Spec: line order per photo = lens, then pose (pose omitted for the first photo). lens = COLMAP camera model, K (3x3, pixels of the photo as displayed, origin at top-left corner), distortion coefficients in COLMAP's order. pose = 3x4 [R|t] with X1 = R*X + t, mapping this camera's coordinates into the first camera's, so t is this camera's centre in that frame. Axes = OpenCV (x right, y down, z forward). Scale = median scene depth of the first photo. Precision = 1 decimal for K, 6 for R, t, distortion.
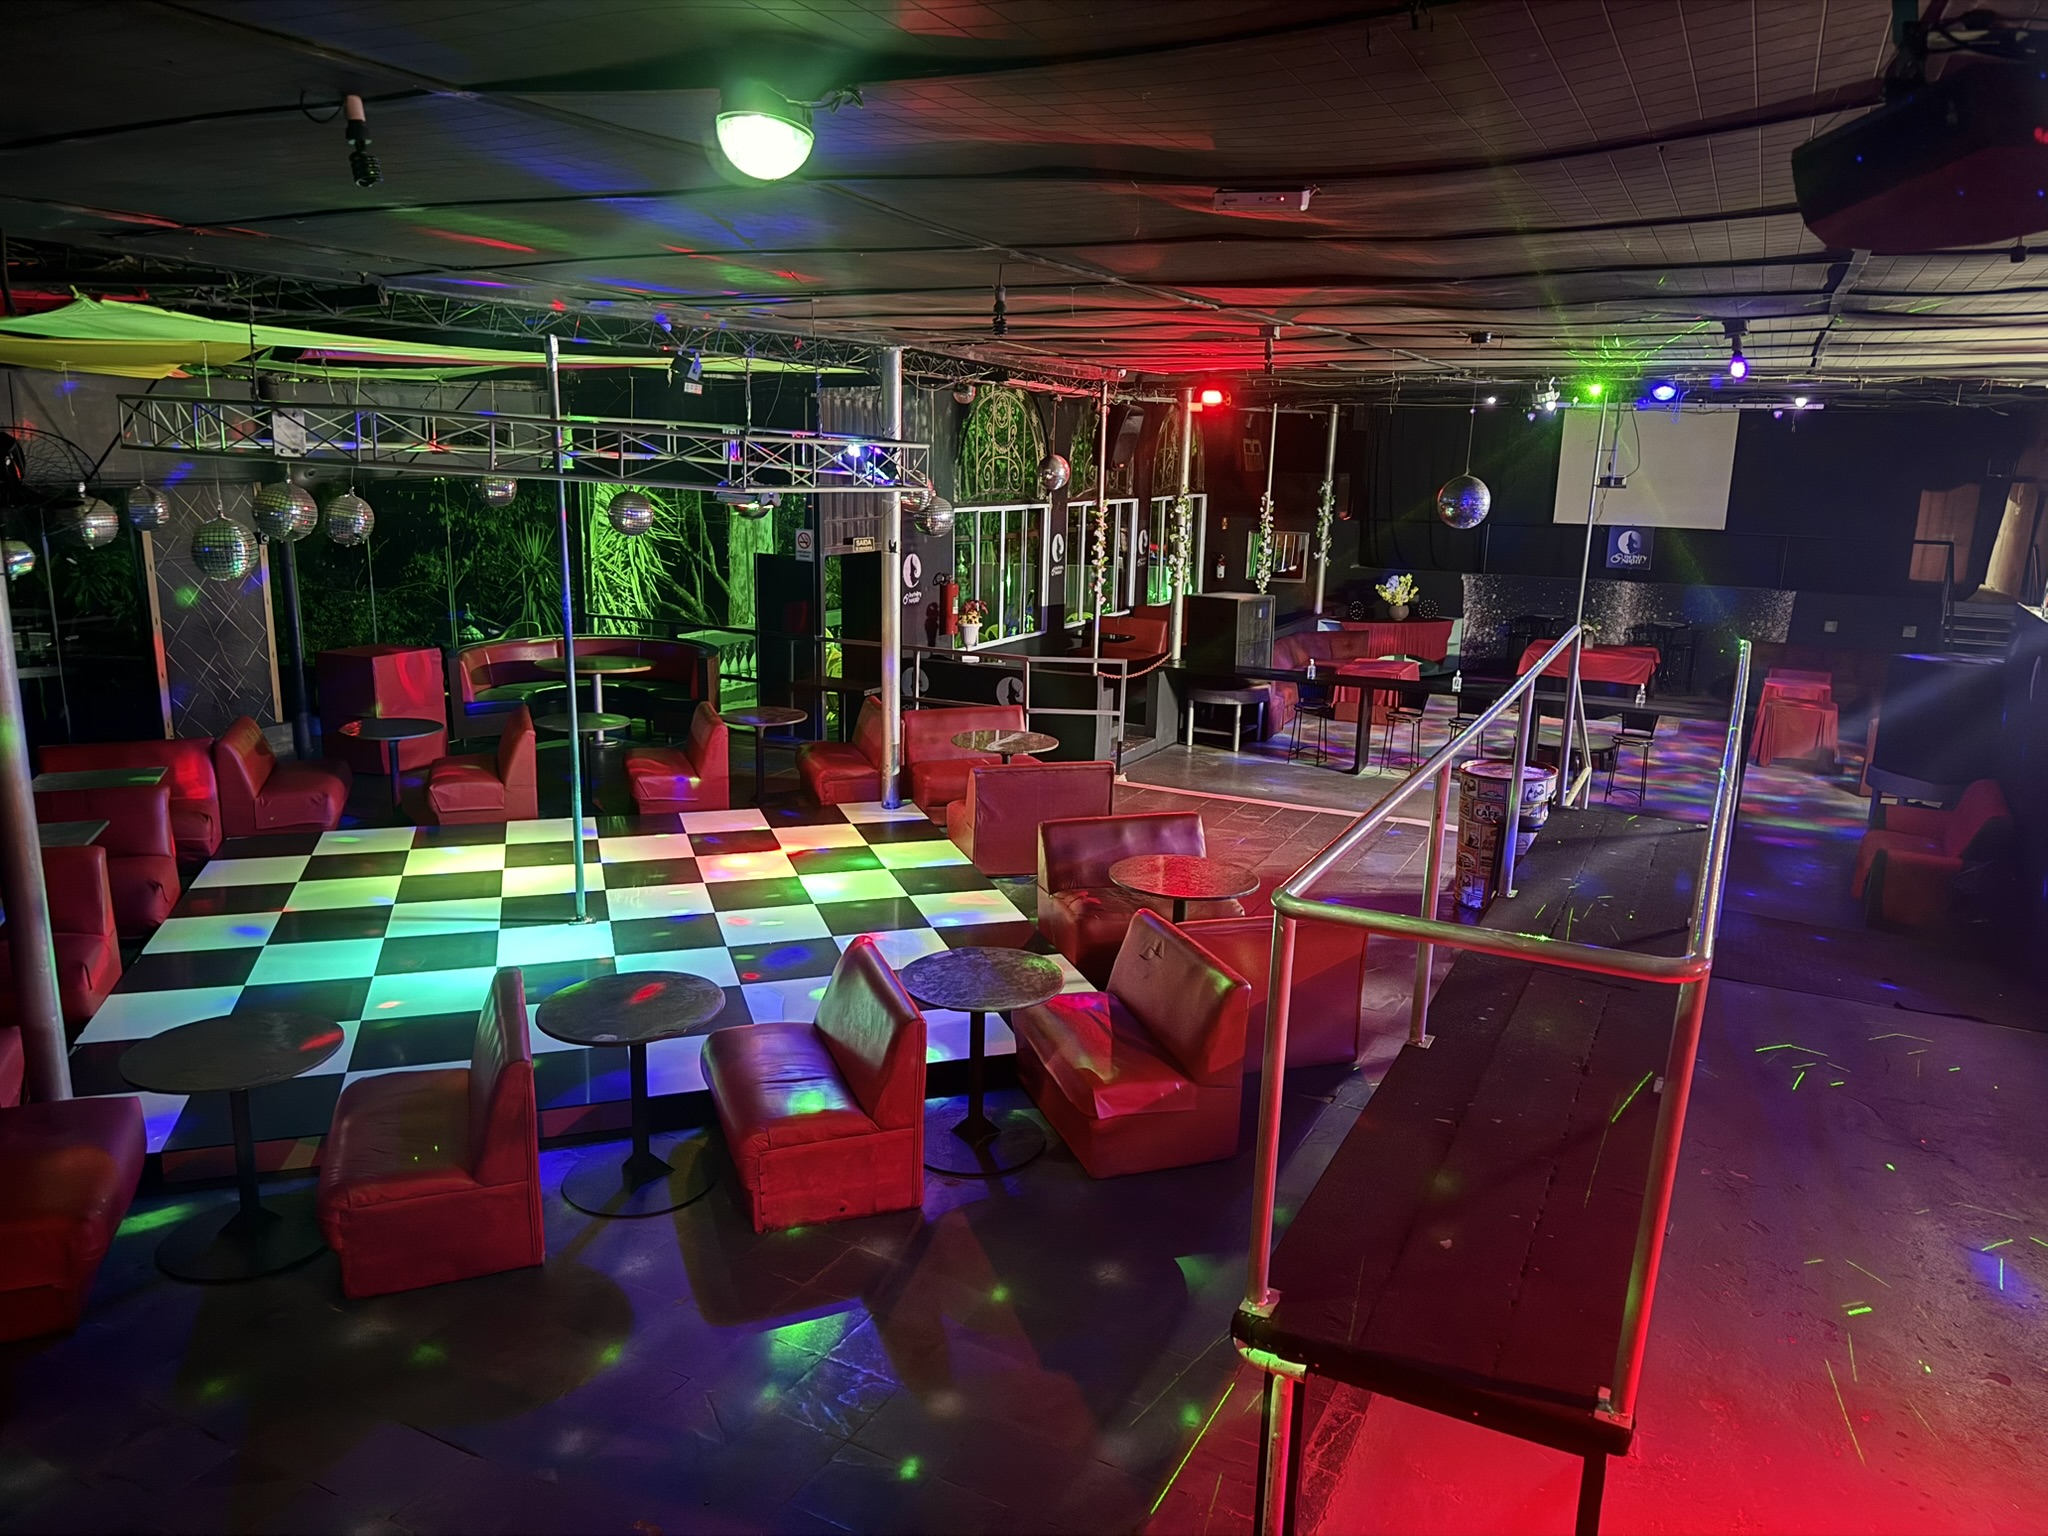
lens RADIAL K [[1450.0, 0, 1012.5], [0, 1450.0, 796.0], [0, 0, 1]] dist [0.170844, -0.303243]
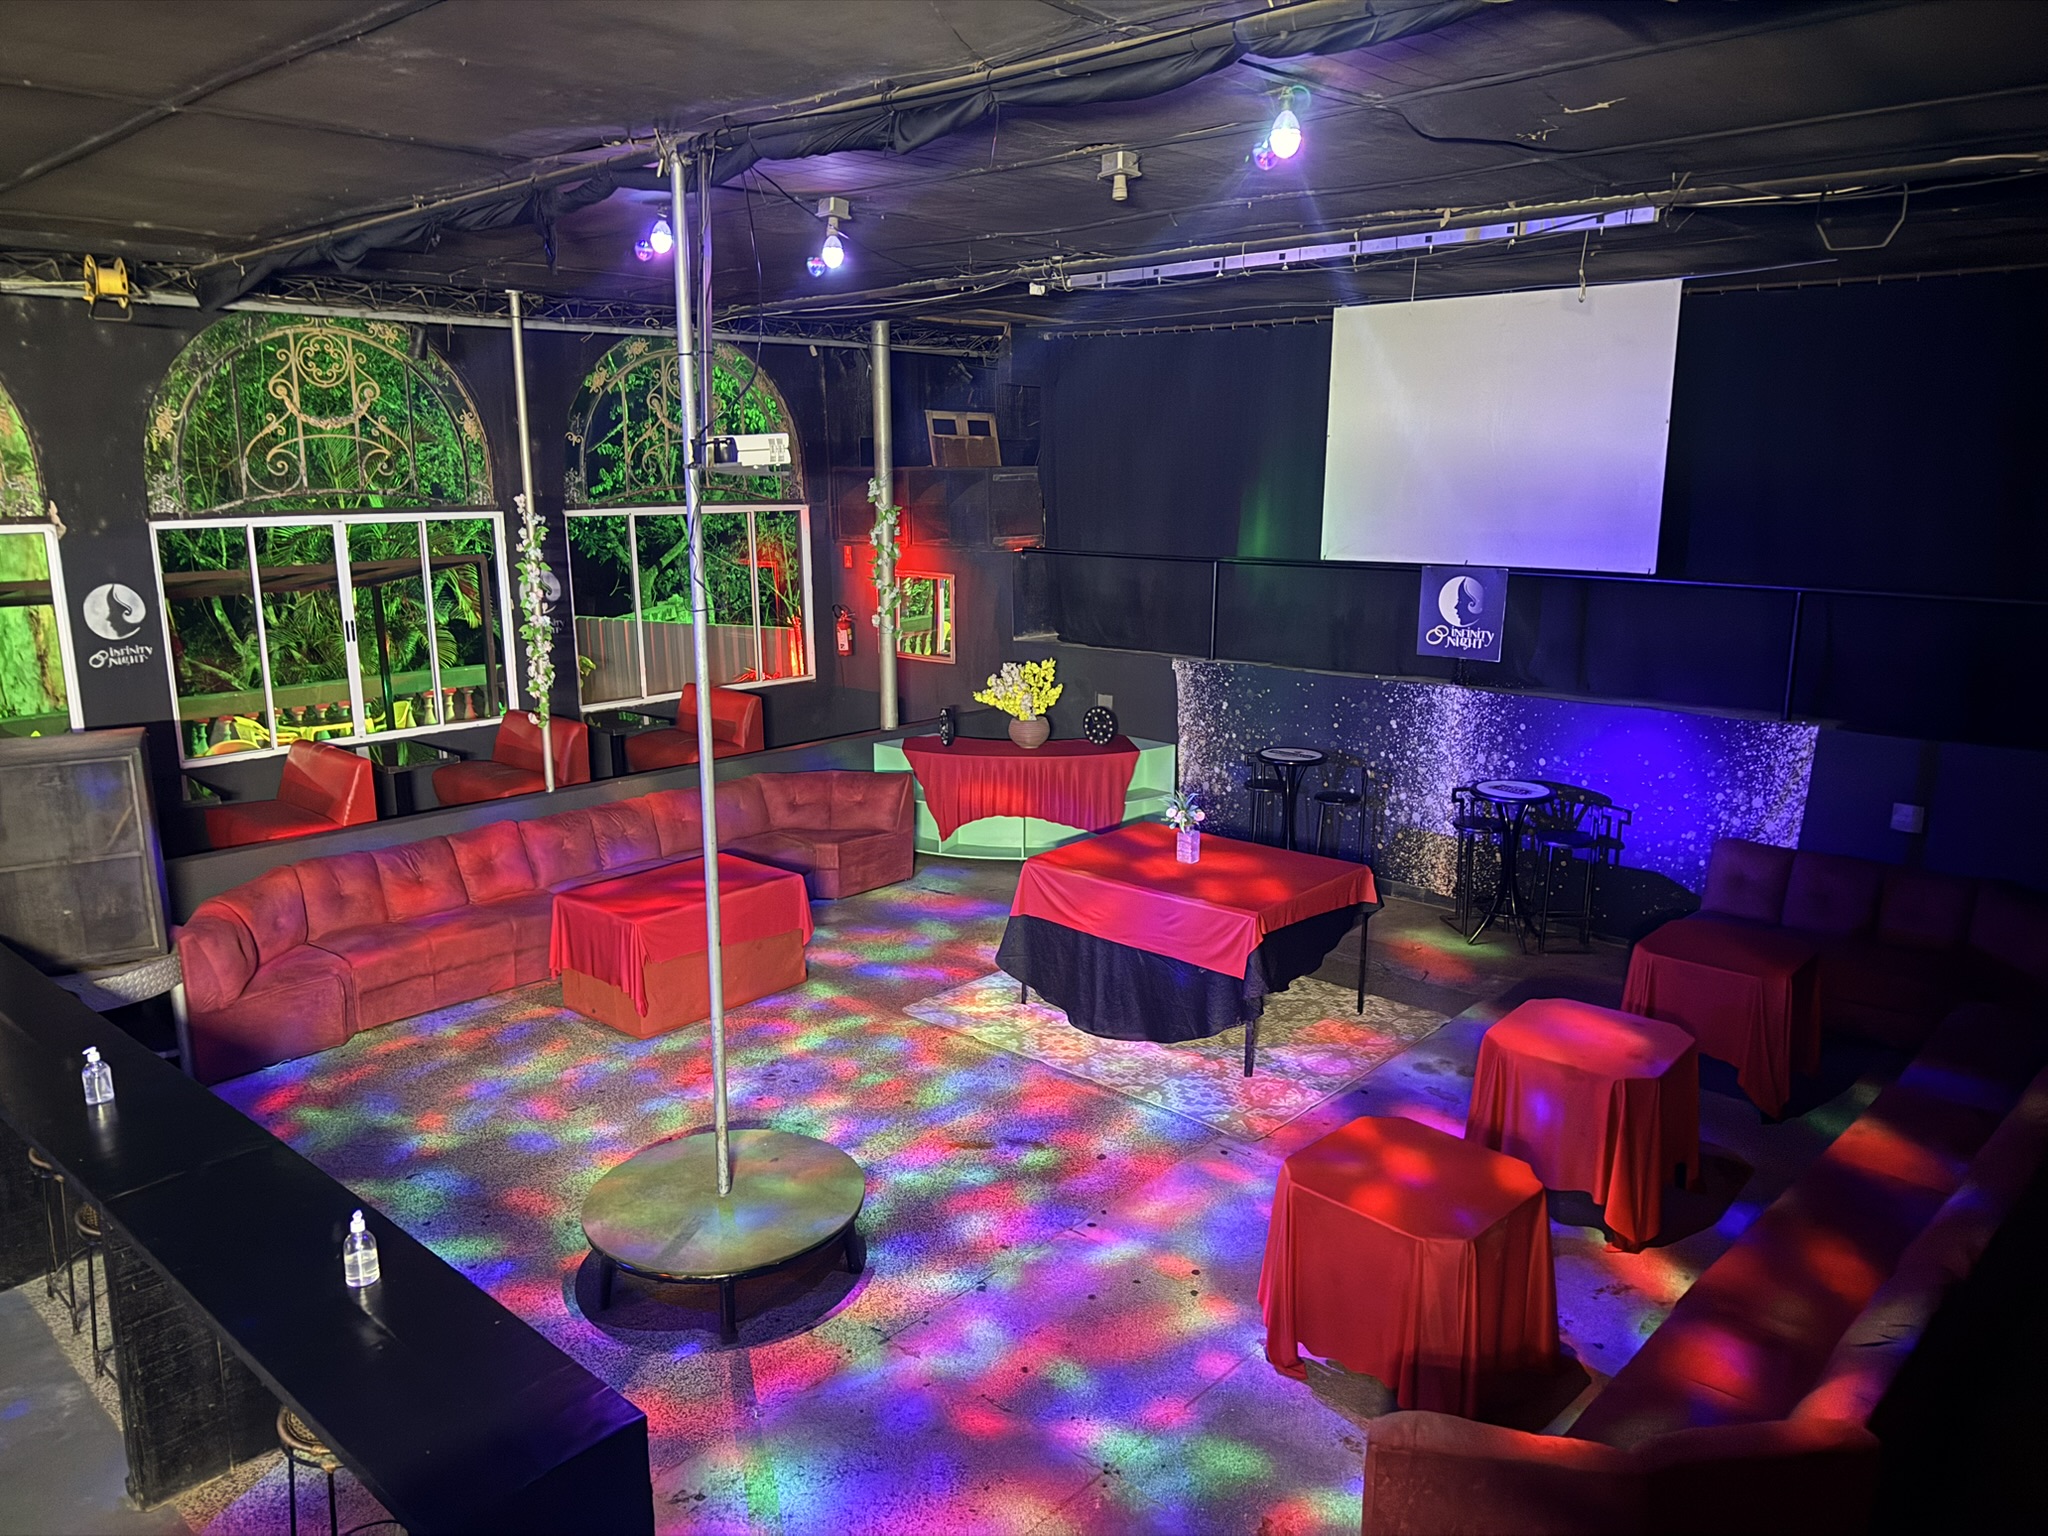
lens RADIAL K [[1450.0, 0, 1012.5], [0, 1450.0, 796.0], [0, 0, 1]] dist [0.170844, -0.303243]
pose [[0.966287, 0.037007, -0.254794, 0.395984], [-0.040933, 0.999111, -0.010120, -0.099712], [0.254192, 0.020208, 0.966943, 0.520614]]
